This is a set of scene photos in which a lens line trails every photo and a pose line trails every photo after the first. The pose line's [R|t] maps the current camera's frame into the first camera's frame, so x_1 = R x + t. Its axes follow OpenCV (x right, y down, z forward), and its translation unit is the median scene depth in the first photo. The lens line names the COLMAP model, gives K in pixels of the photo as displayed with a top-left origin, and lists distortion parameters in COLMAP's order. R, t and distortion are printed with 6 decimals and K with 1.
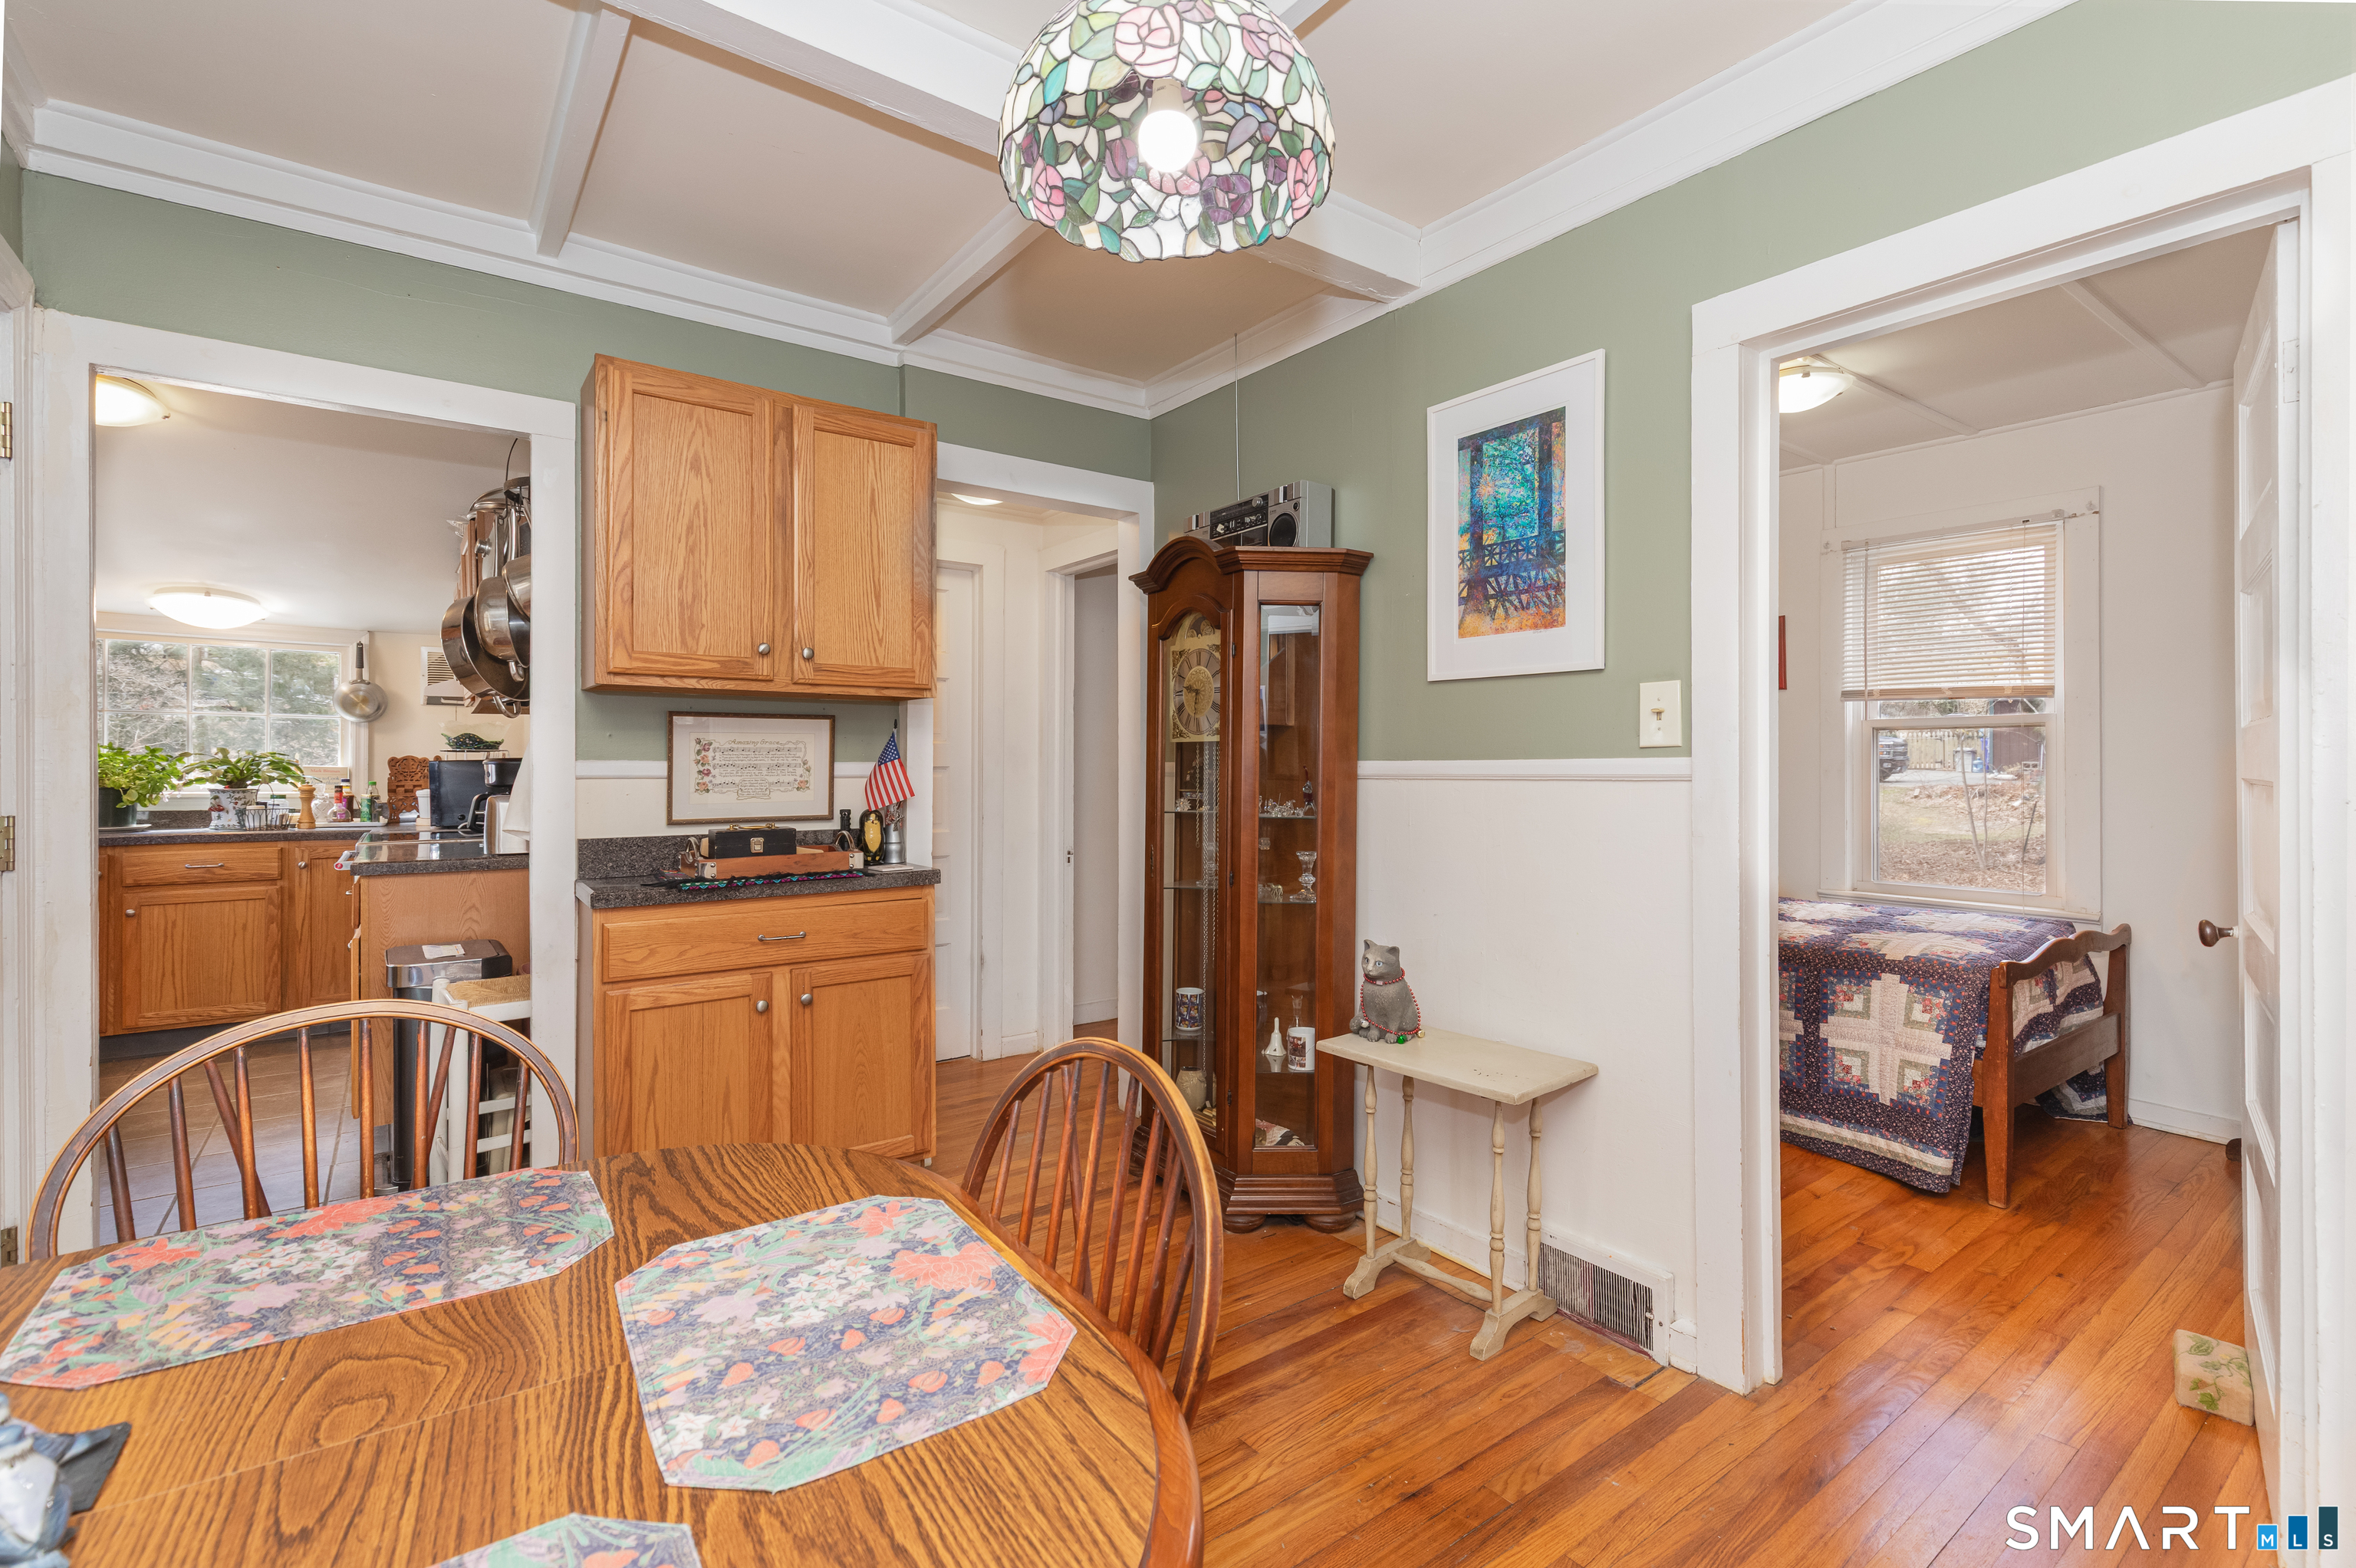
lens RADIAL K [[1068.8, 0, 1183.0], [0, 1068.8, 769.0], [0, 0, 1]] dist [0.017144, -0.000519]
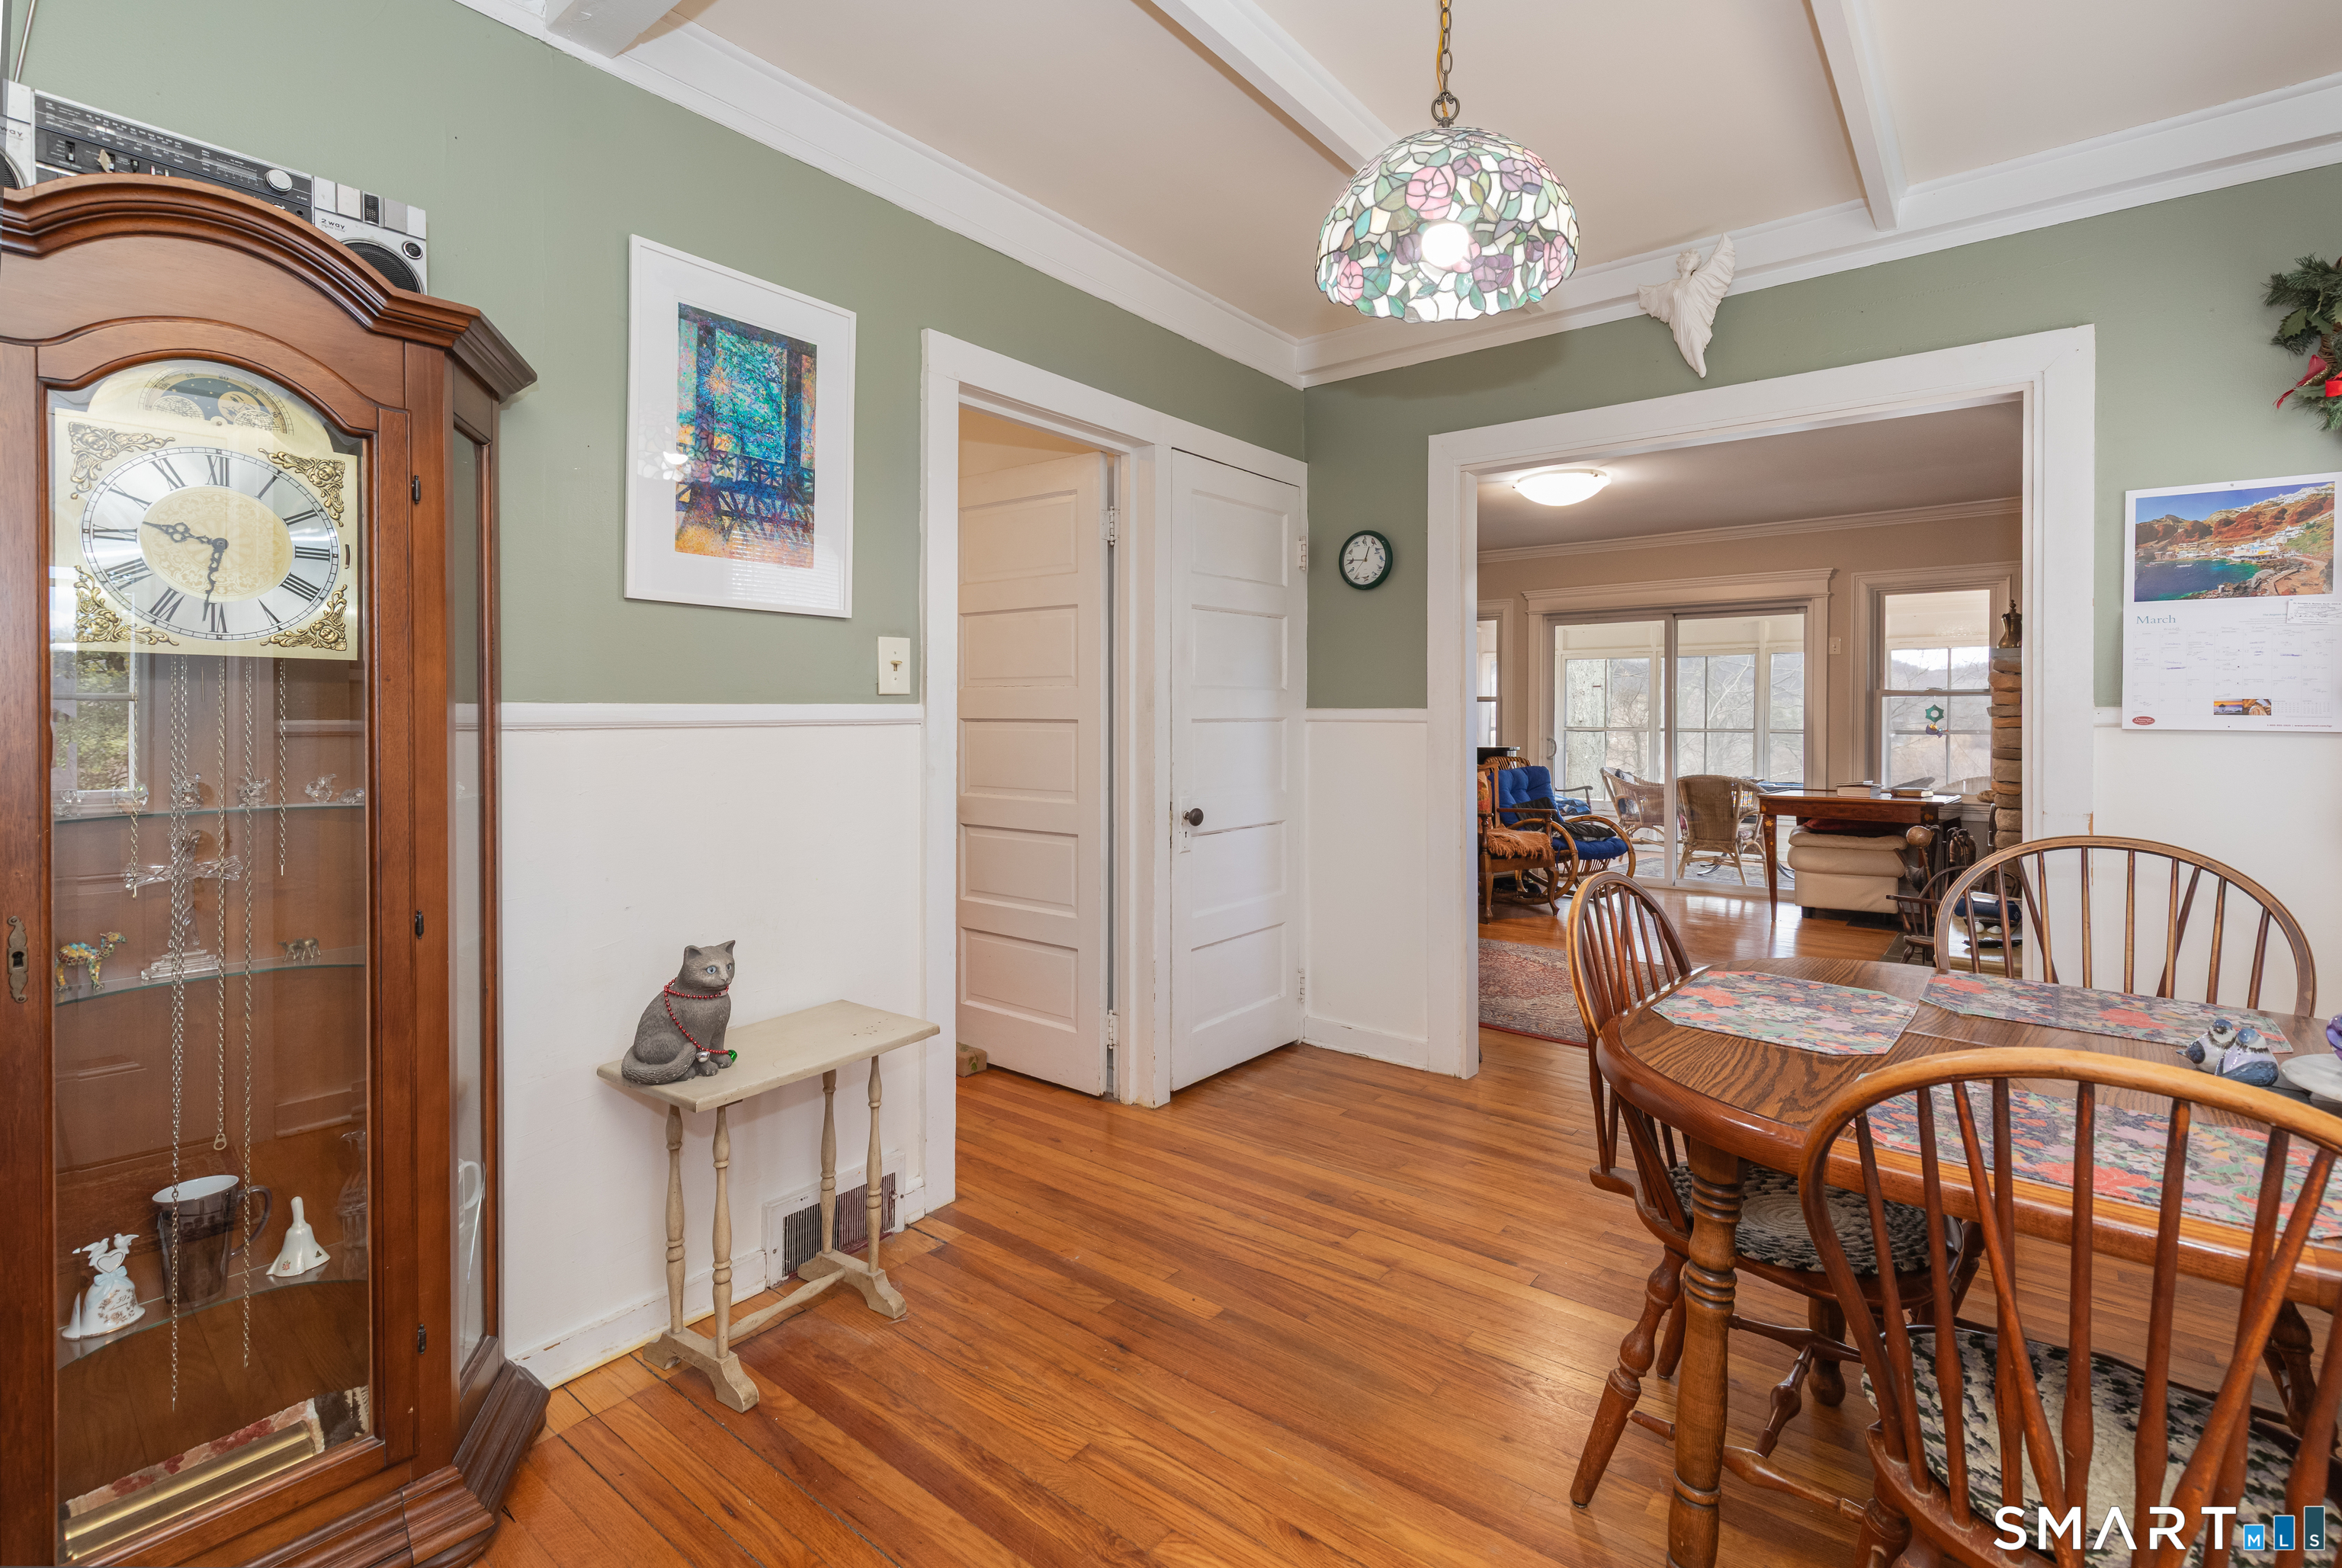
lens RADIAL K [[1062.5, 0, 1192.4], [0, 1062.5, 721.9], [0, 0, 1]] dist [0.017144, -0.000519]
pose [[-0.263436, -0.008359, 0.964641, -0.654507], [0.001516, 0.999958, 0.009078, -0.001181], [-0.964676, 0.003854, -0.263412, 0.890929]]
